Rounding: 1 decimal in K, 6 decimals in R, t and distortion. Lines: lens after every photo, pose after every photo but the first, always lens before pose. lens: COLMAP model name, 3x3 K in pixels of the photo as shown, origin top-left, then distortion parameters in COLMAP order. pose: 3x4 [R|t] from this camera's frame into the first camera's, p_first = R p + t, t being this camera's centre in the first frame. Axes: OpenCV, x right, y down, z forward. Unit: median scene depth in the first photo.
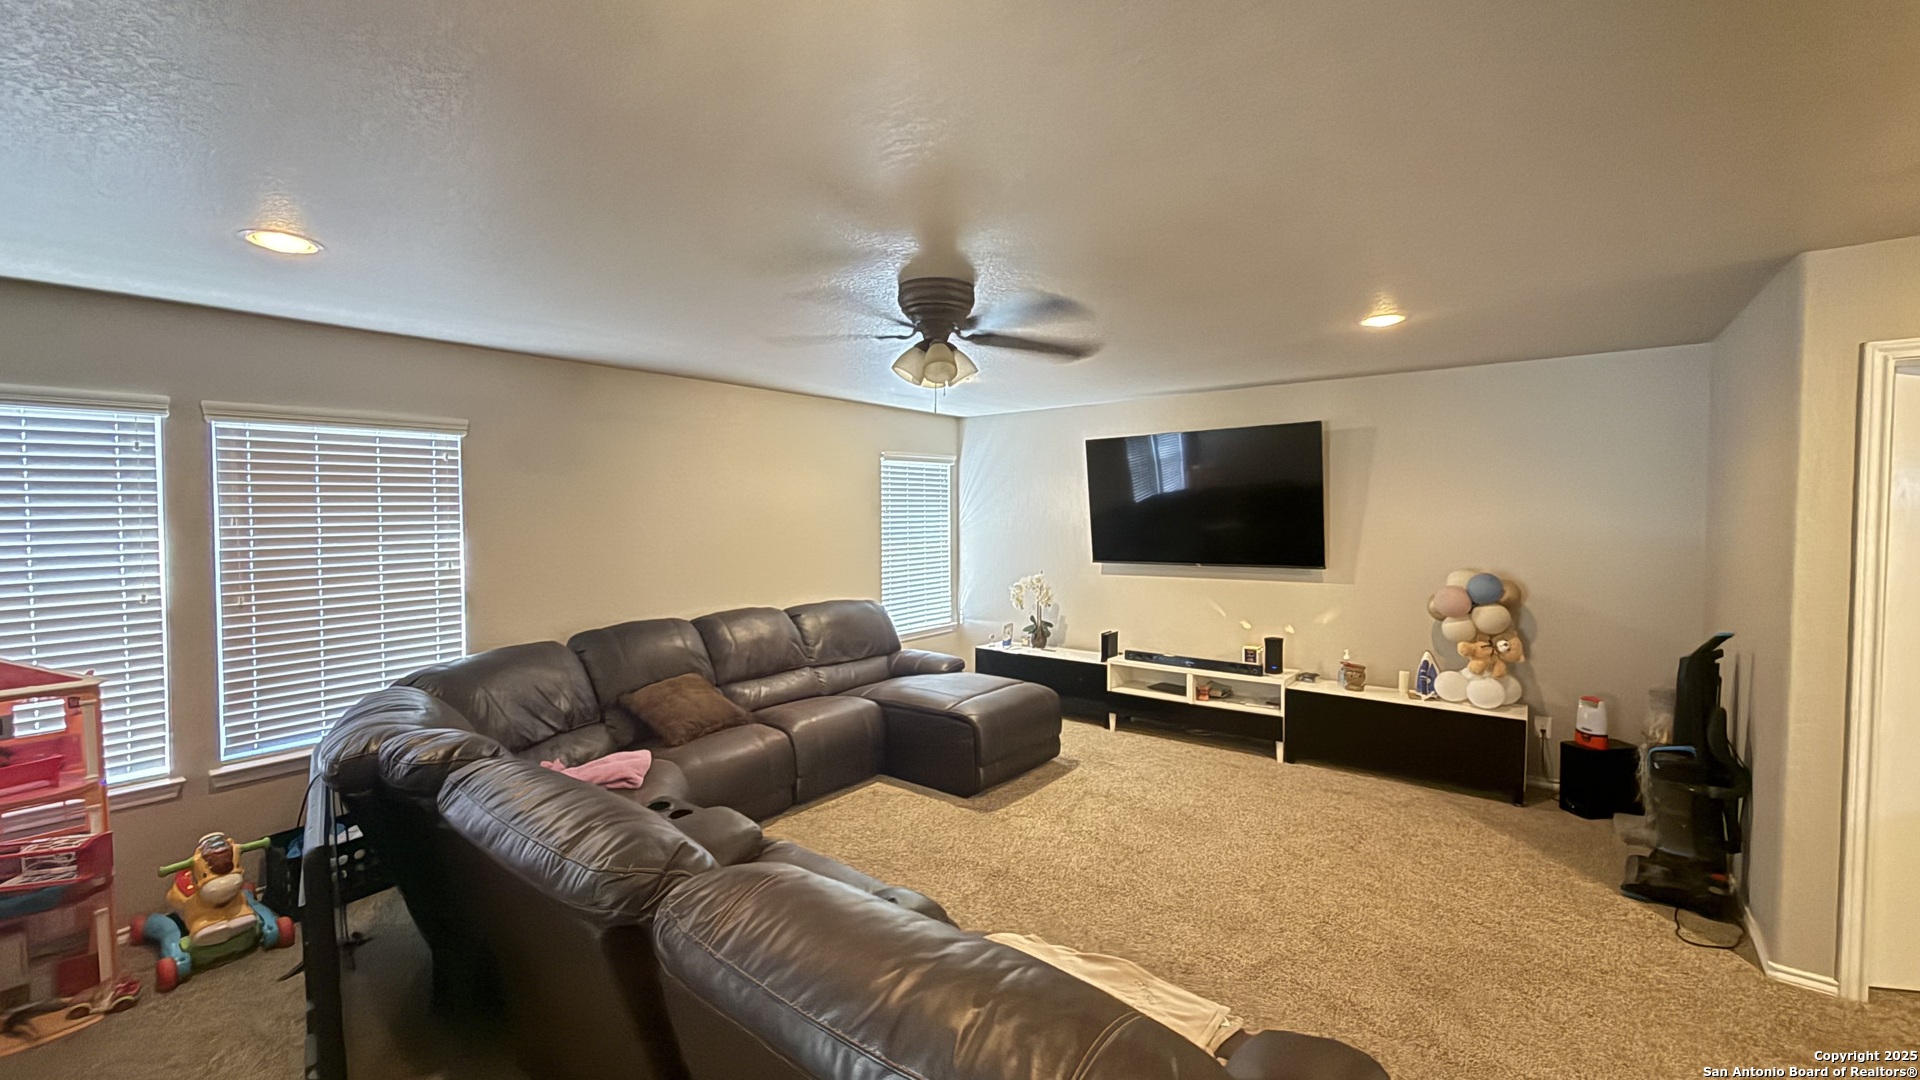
lens RADIAL K [[761.8, 0, 955.7], [0, 761.8, 541.2], [0, 0, 1]] dist [-0.001476, -0.000011]
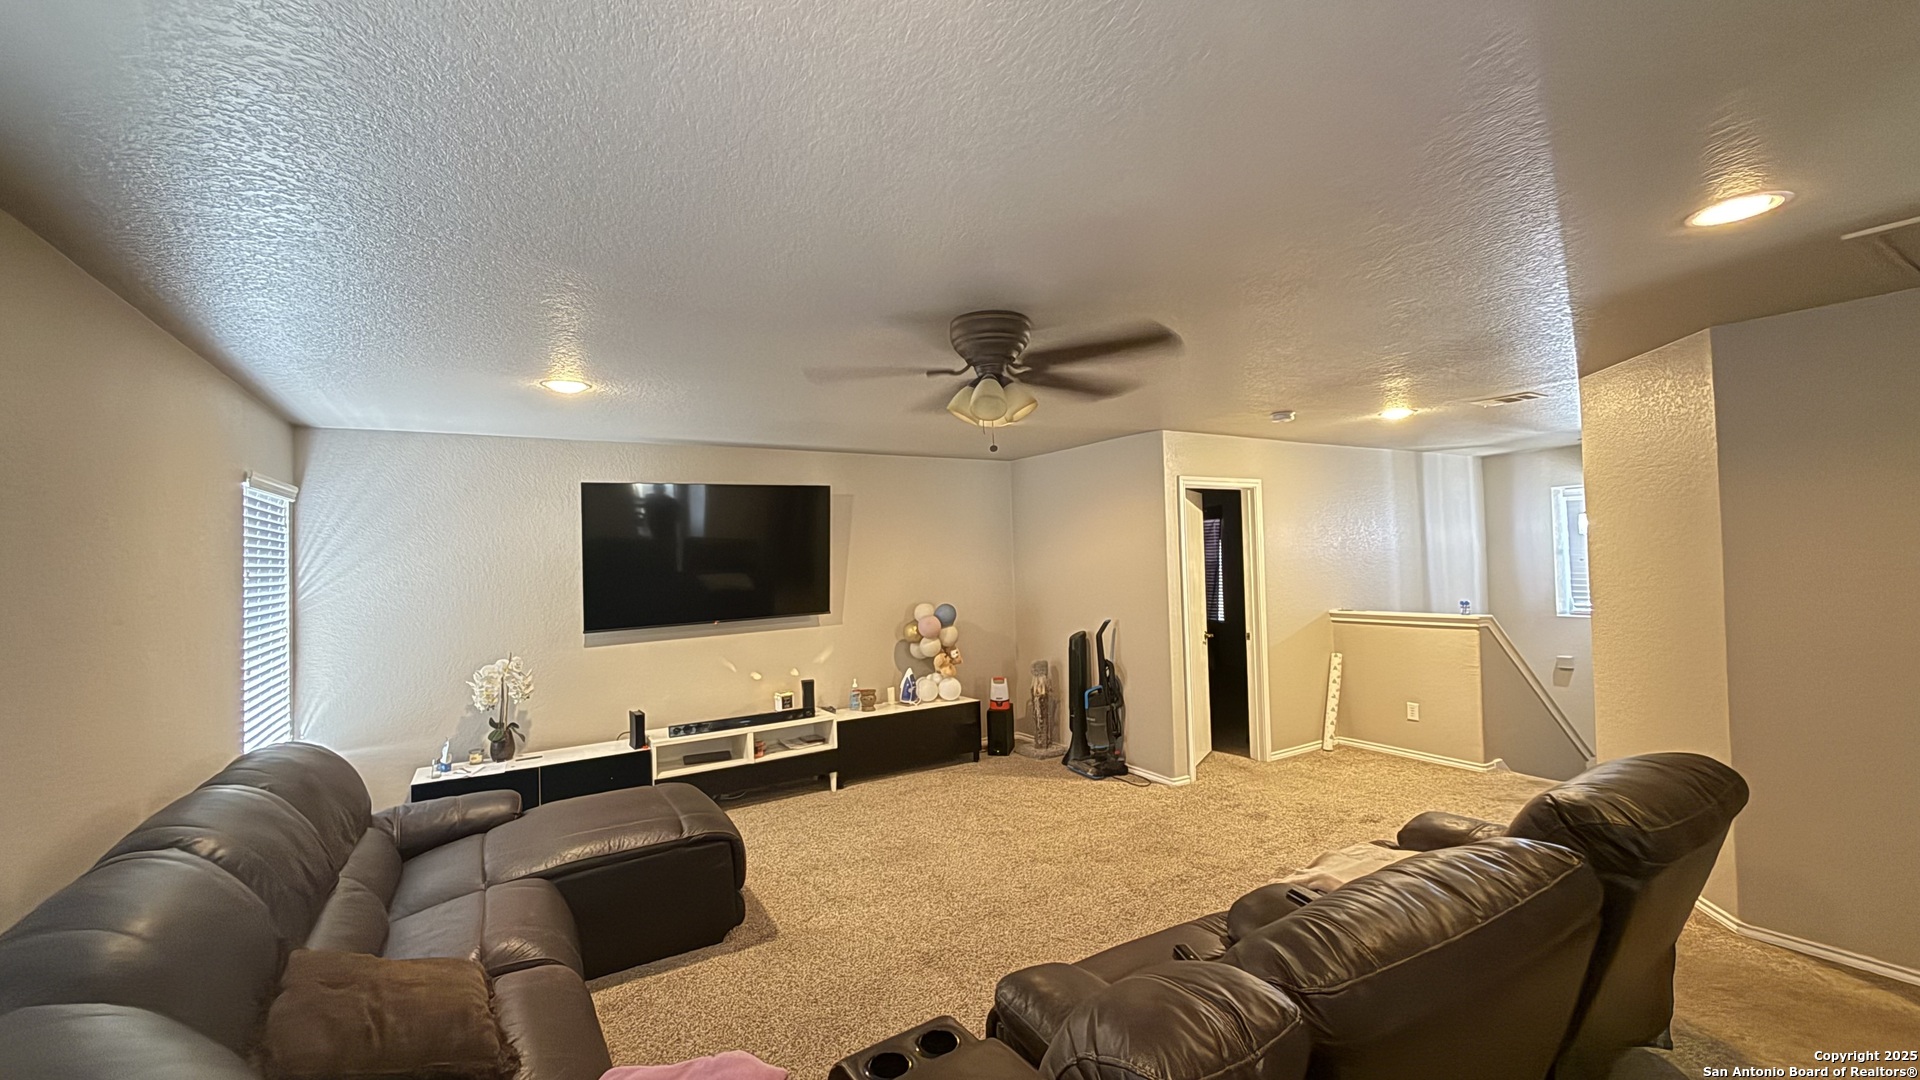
lens RADIAL K [[761.8, 0, 955.1], [0, 761.8, 530.7], [0, 0, 1]] dist [-0.001476, -0.000011]
pose [[0.345895, 0.026928, 0.937887, -0.604651], [0.063314, 0.996640, -0.051965, -0.018426], [-0.936135, 0.077356, 0.343028, 0.465295]]
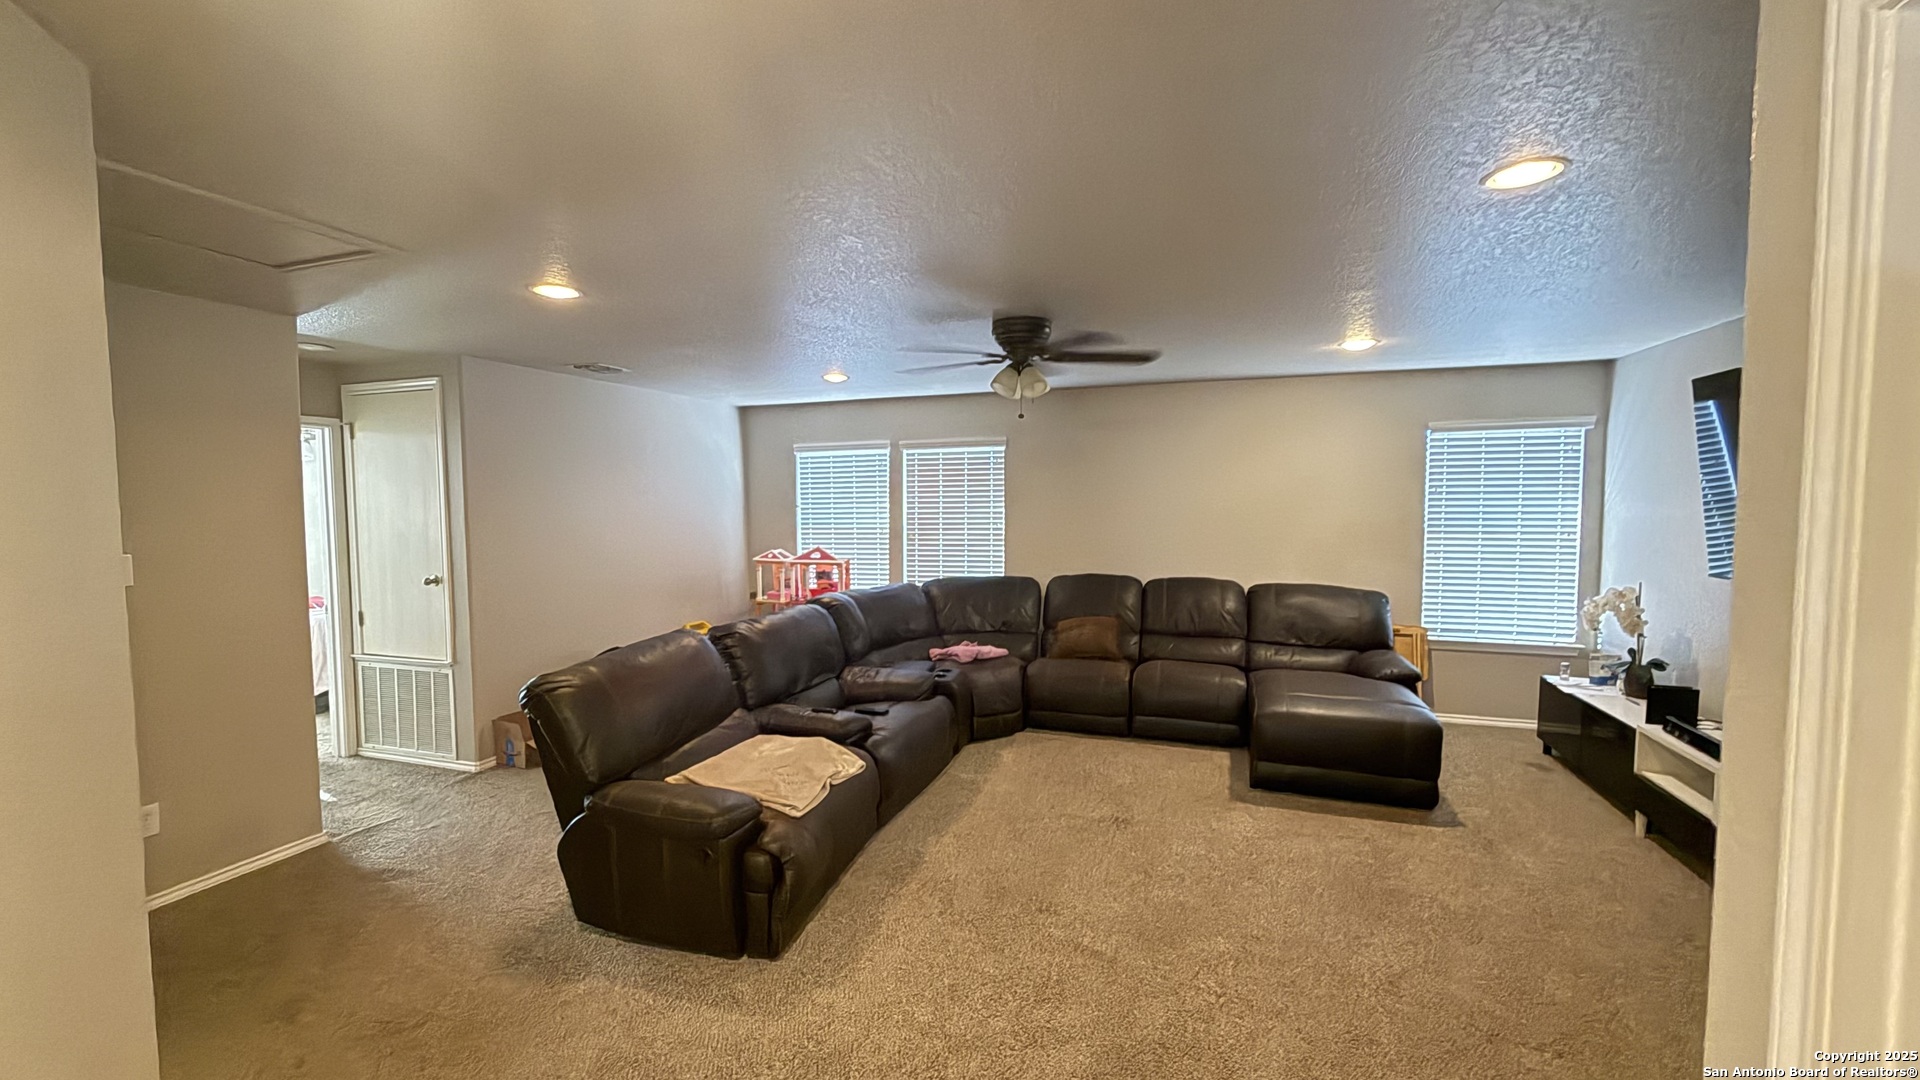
lens RADIAL K [[761.8, 0, 951.9], [0, 761.8, 539.1], [0, 0, 1]] dist [-0.001476, -0.000011]
pose [[0.332049, 0.058762, -0.941430, 0.750665], [-0.036777, 0.998105, 0.049328, -0.013781], [0.942545, 0.018243, 0.333581, 0.294203]]
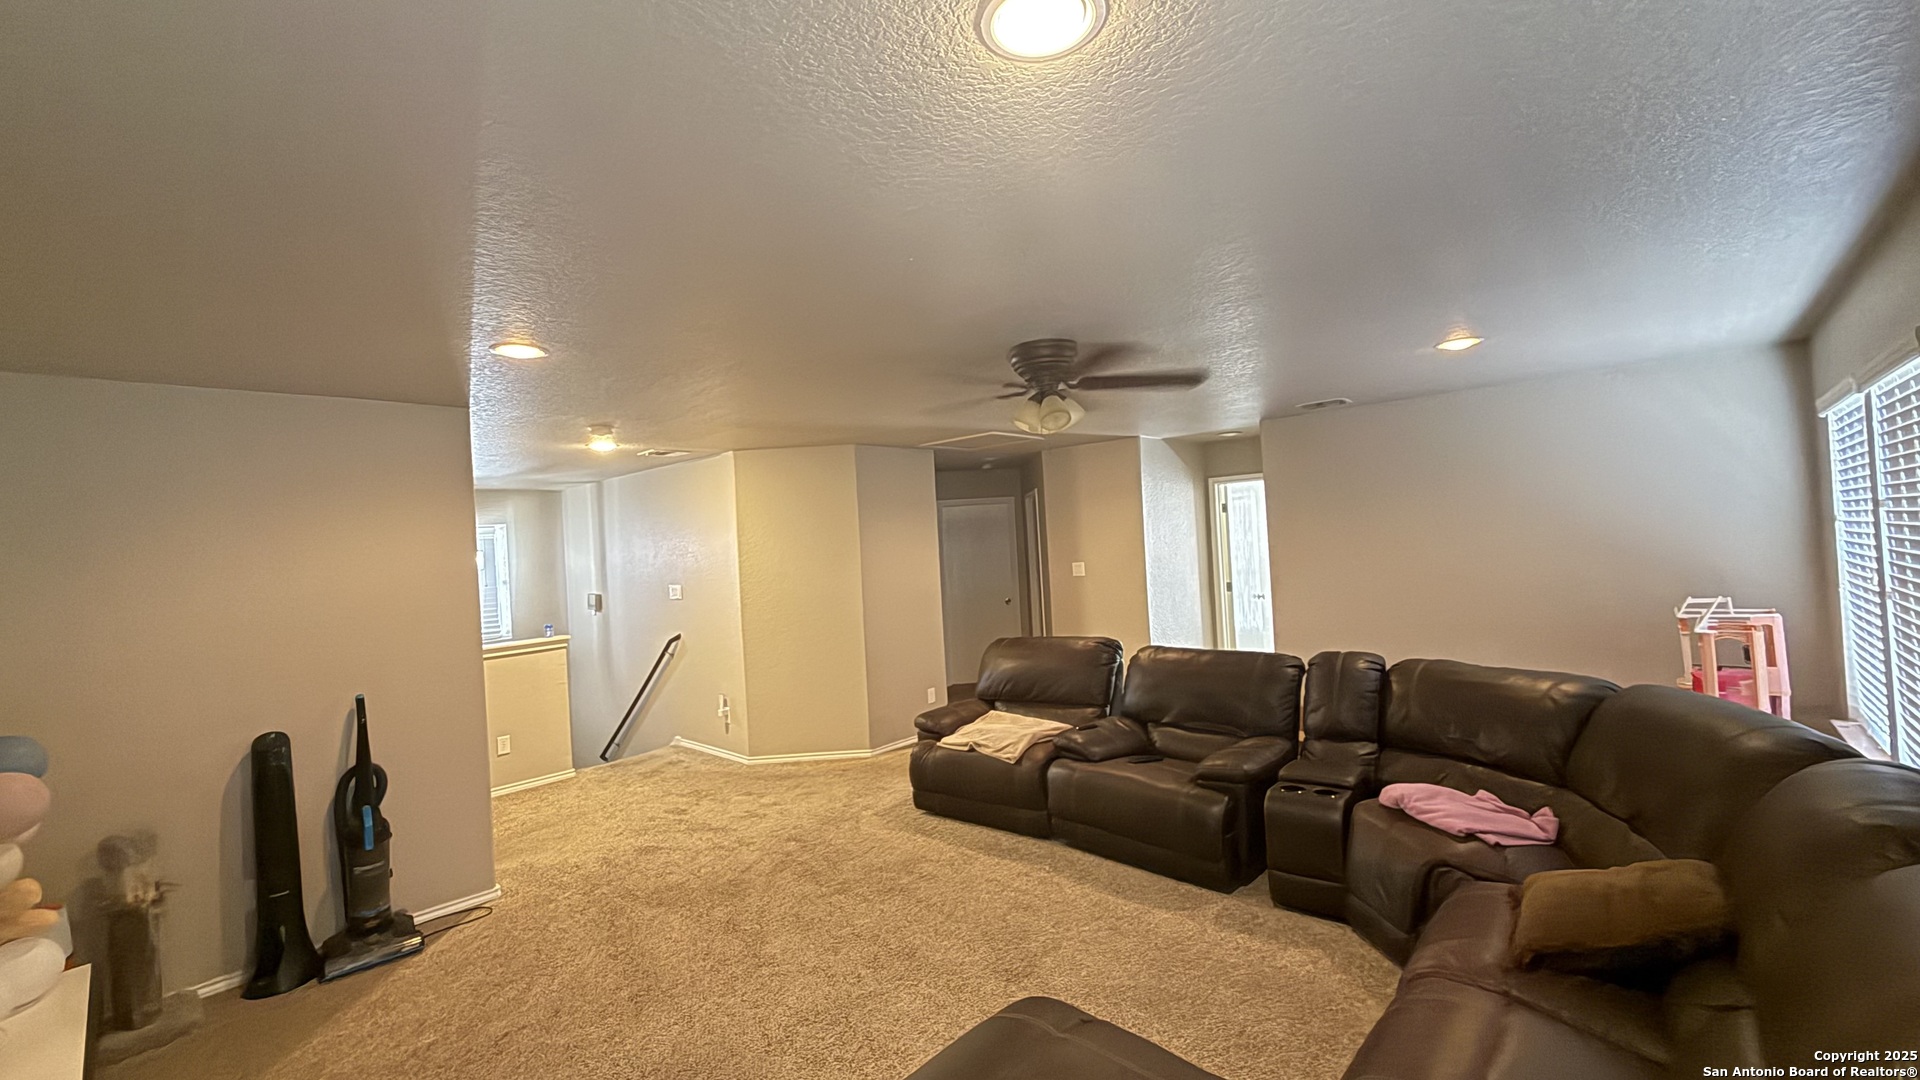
lens RADIAL K [[761.8, 0, 962.0], [0, 761.8, 536.0], [0, 0, 1]] dist [-0.001476, -0.000011]
pose [[-0.995338, 0.058558, 0.076636, 0.015506], [0.061192, 0.997597, 0.032486, -0.066357], [-0.074550, 0.037024, -0.996530, 1.383116]]
